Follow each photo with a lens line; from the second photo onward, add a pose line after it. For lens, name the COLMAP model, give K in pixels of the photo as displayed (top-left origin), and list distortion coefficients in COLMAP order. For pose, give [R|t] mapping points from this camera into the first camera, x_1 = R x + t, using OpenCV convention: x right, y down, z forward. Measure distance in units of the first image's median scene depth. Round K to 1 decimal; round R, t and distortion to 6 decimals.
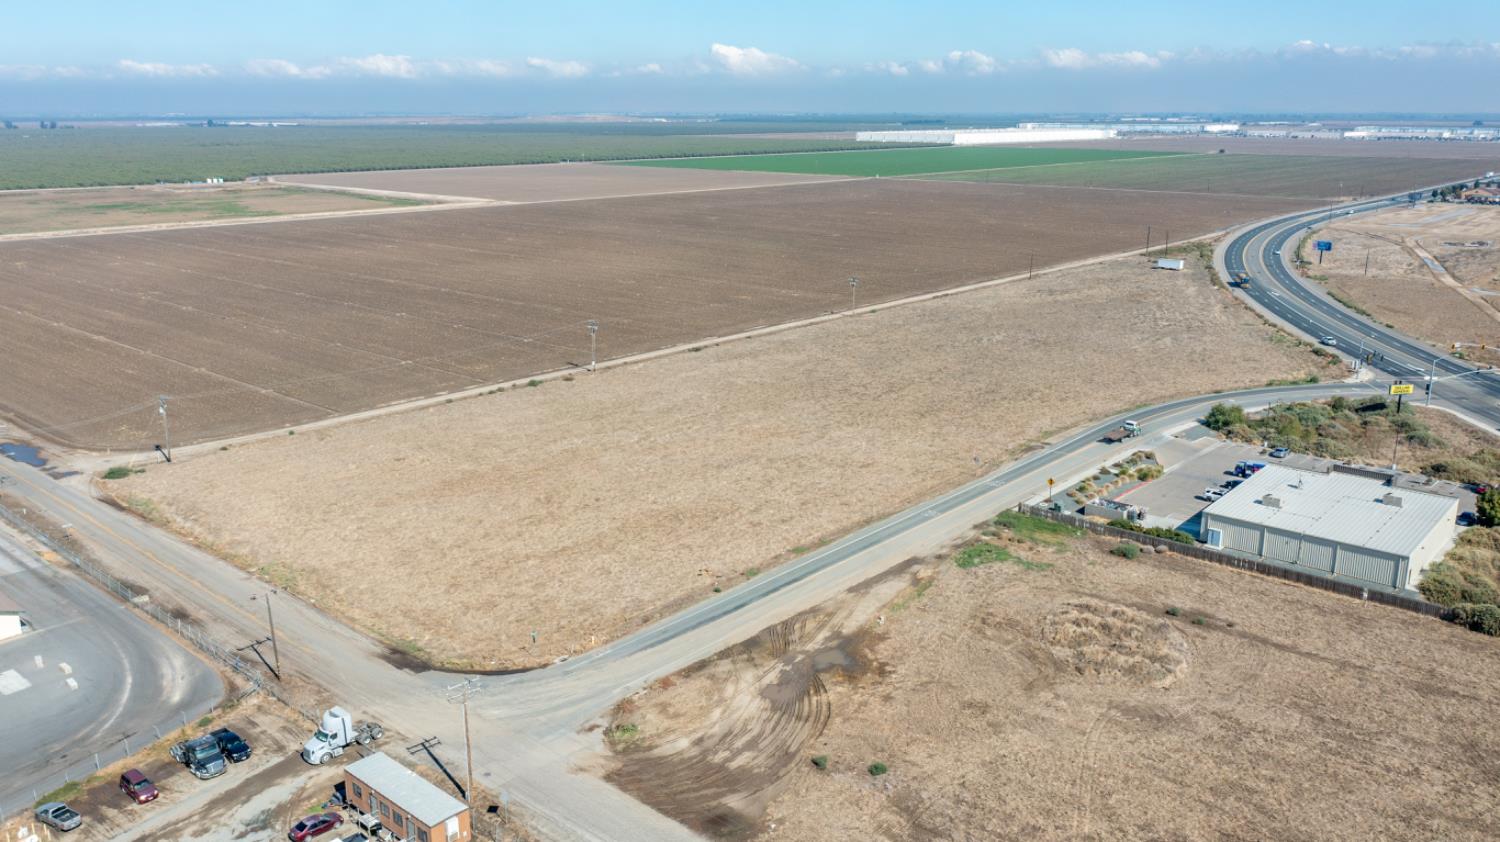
lens RADIAL K [[1159.4, 0, 734.0], [0, 1159.4, 378.2], [0, 0, 1]] dist [-0.010895, 0.003476]
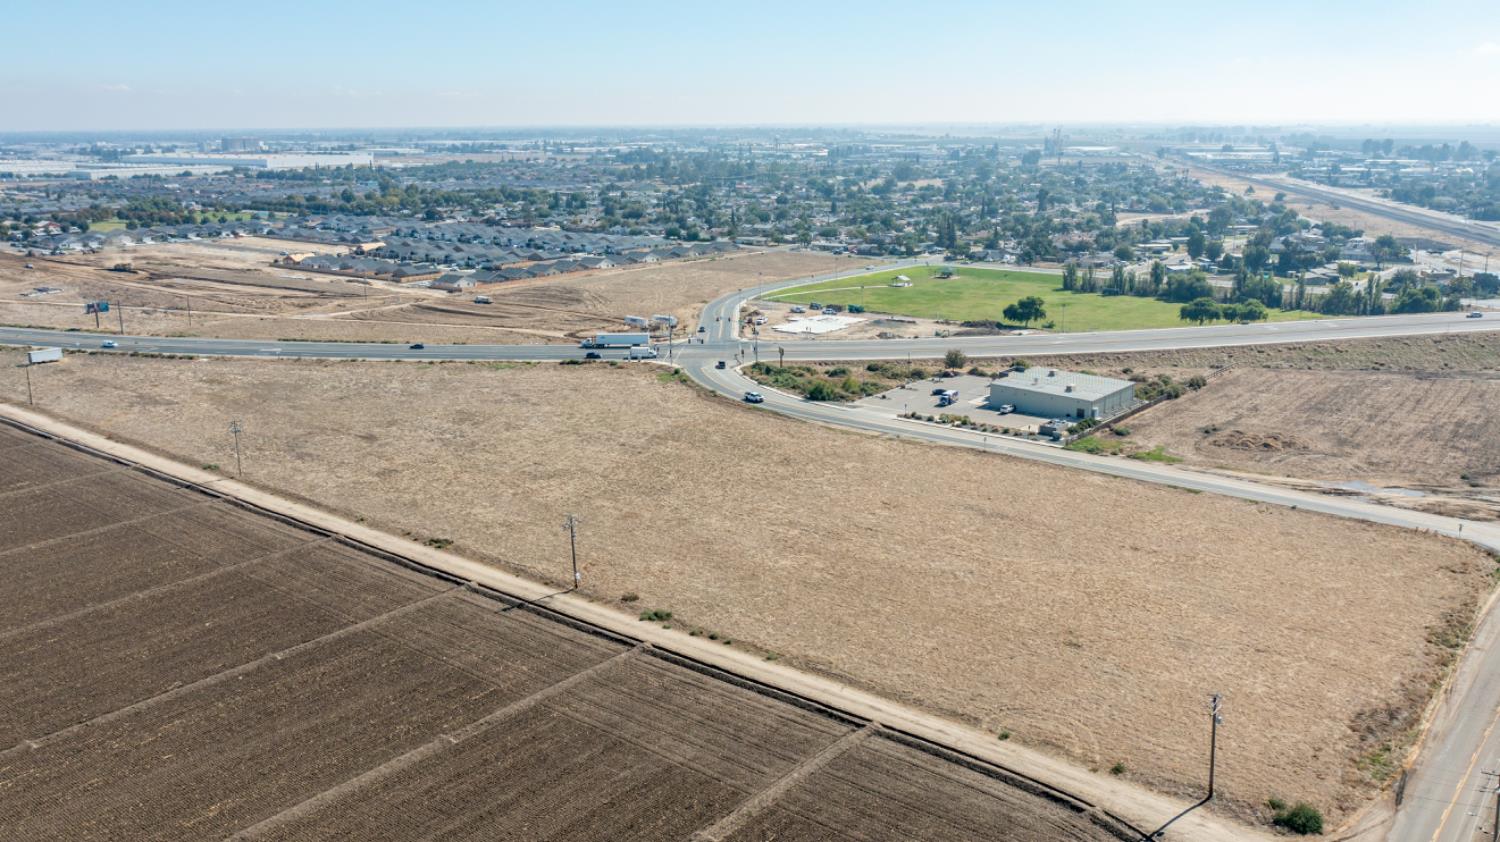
lens RADIAL K [[1190.3, 0, 750.0], [0, 1190.3, 421.0], [0, 0, 1]] dist [-0.018399, 0.008603]
pose [[-0.028442, -0.240490, 0.970235, -1.301197], [0.231750, 0.942594, 0.240433, -0.401400], [-0.972359, 0.231691, 0.028925, 1.462019]]
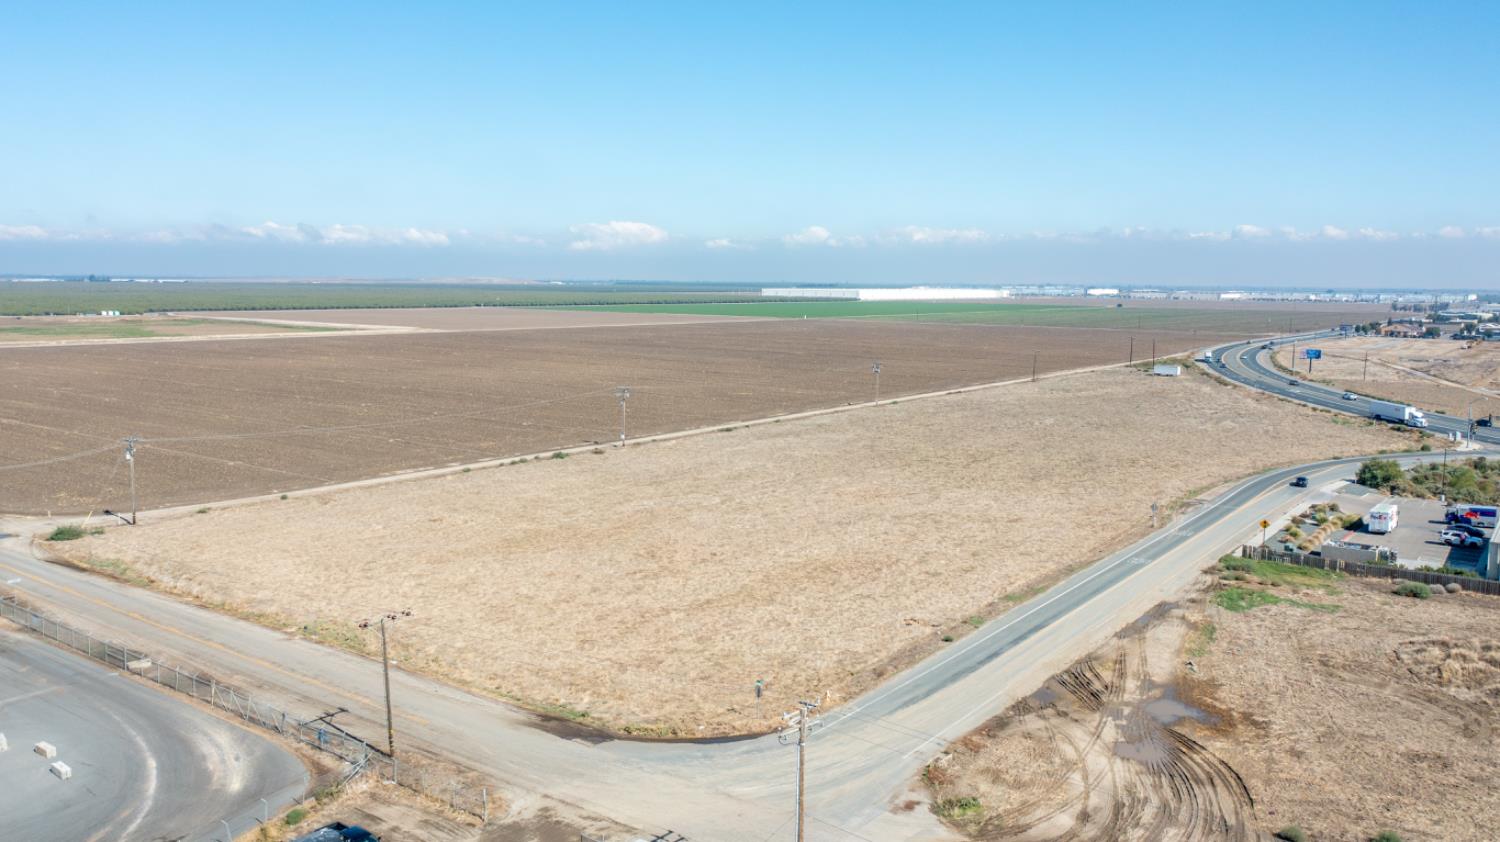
lens RADIAL K [[1159.0, 0, 742.5], [0, 1159.0, 417.6], [0, 0, 1]] dist [-0.018004, 0.000597]
pose [[0.995390, -0.000225, 0.095911, -0.197962], [0.010178, 0.994598, -0.103299, 0.107032], [-0.095370, 0.103799, 0.990015, 0.241531]]
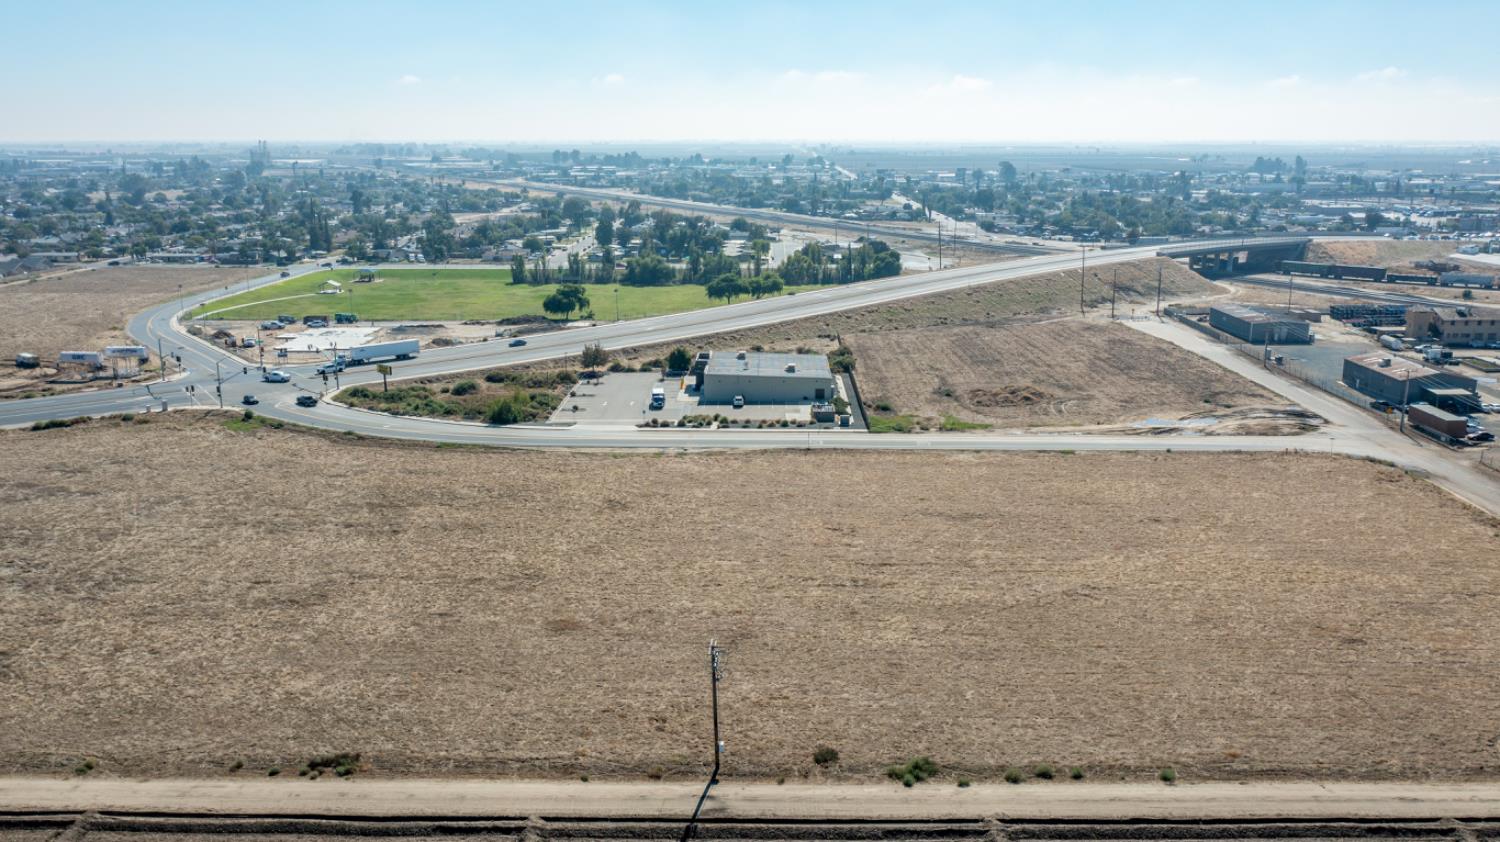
lens RADIAL K [[1159.0, 0, 742.5], [0, 1159.0, 417.6], [0, 0, 1]] dist [-0.018004, 0.000597]
pose [[-0.636569, -0.179654, 0.750003, -0.671926], [0.172721, 0.914577, 0.365673, -0.421177], [-0.751630, 0.362317, -0.551161, 1.971413]]
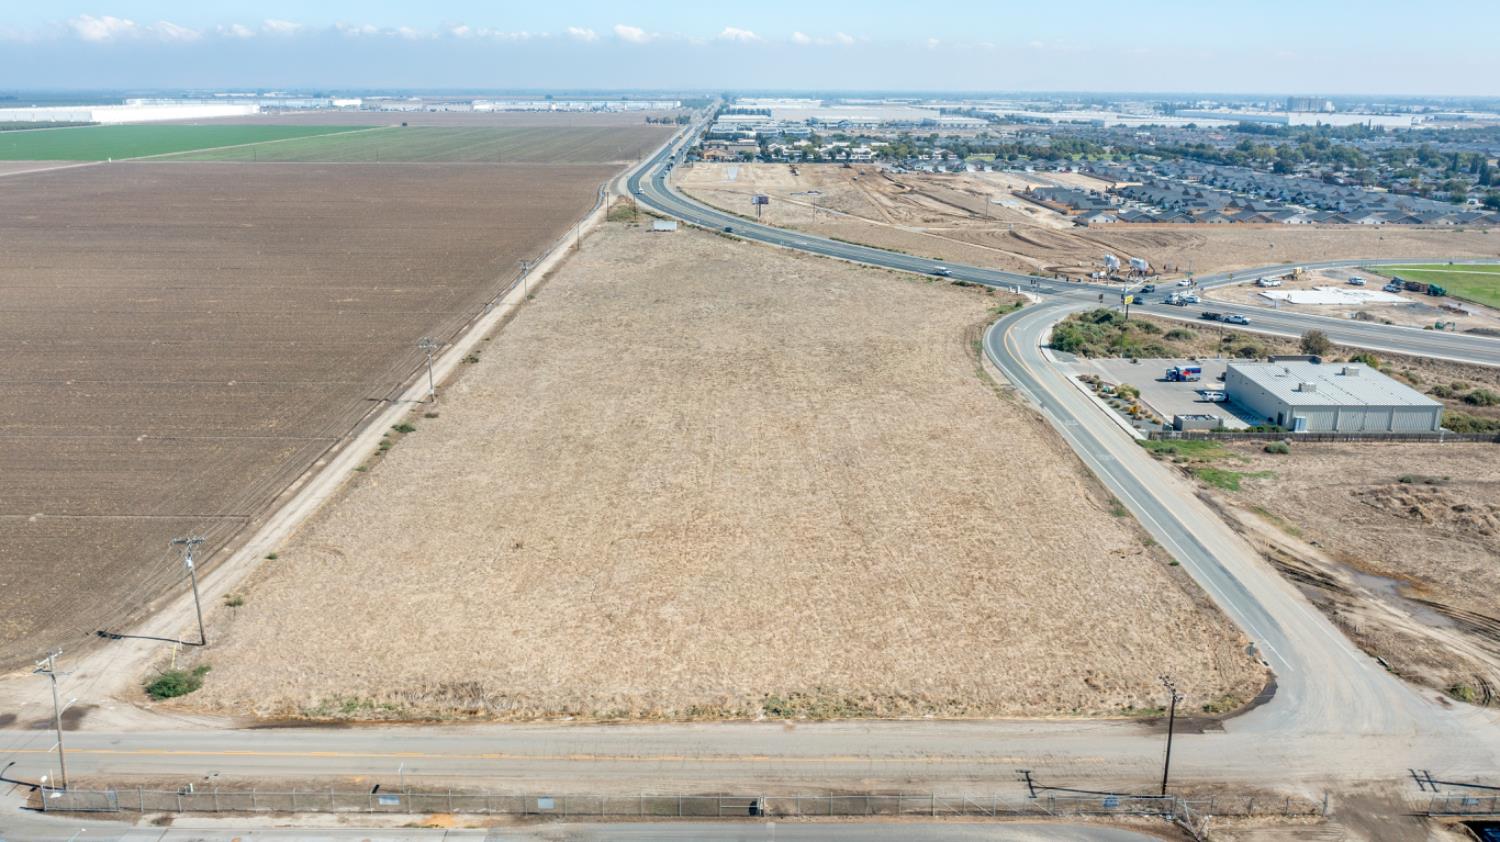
lens RADIAL K [[1159.0, 0, 742.5], [0, 1159.0, 417.6], [0, 0, 1]] dist [-0.018004, 0.000597]
pose [[0.747157, -0.177291, 0.640566, -0.800991], [0.143368, 0.984069, 0.105138, -0.081085], [-0.649001, 0.013282, 0.760672, 0.458933]]
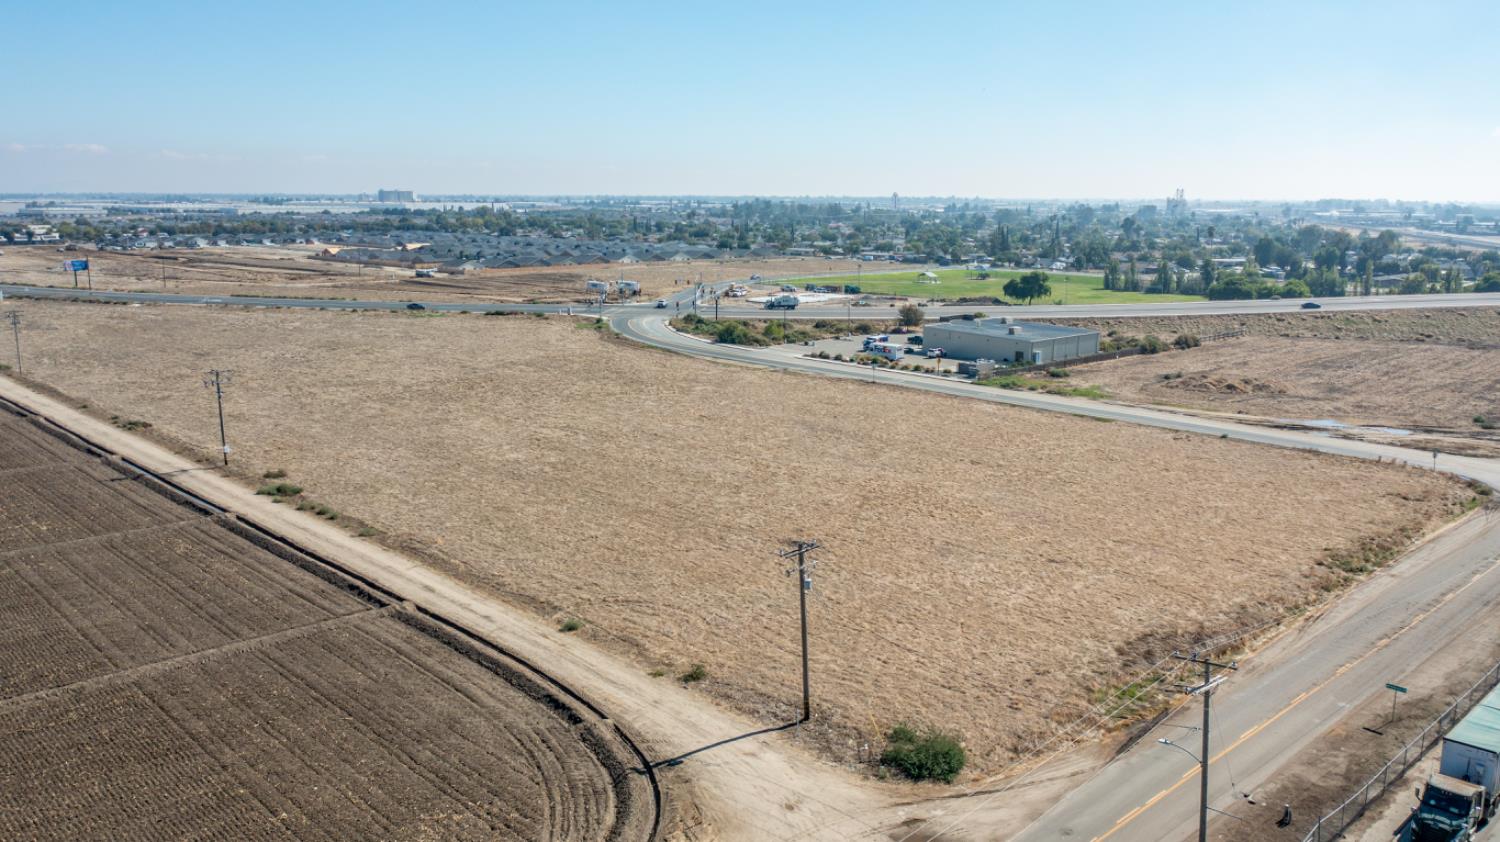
lens RADIAL K [[1159.0, 0, 742.5], [0, 1159.0, 417.6], [0, 0, 1]] dist [-0.018004, 0.000597]
pose [[0.092893, -0.188016, 0.977763, -1.039924], [0.216443, 0.962339, 0.164487, -0.105617], [-0.971866, 0.196350, 0.130089, 1.188437]]
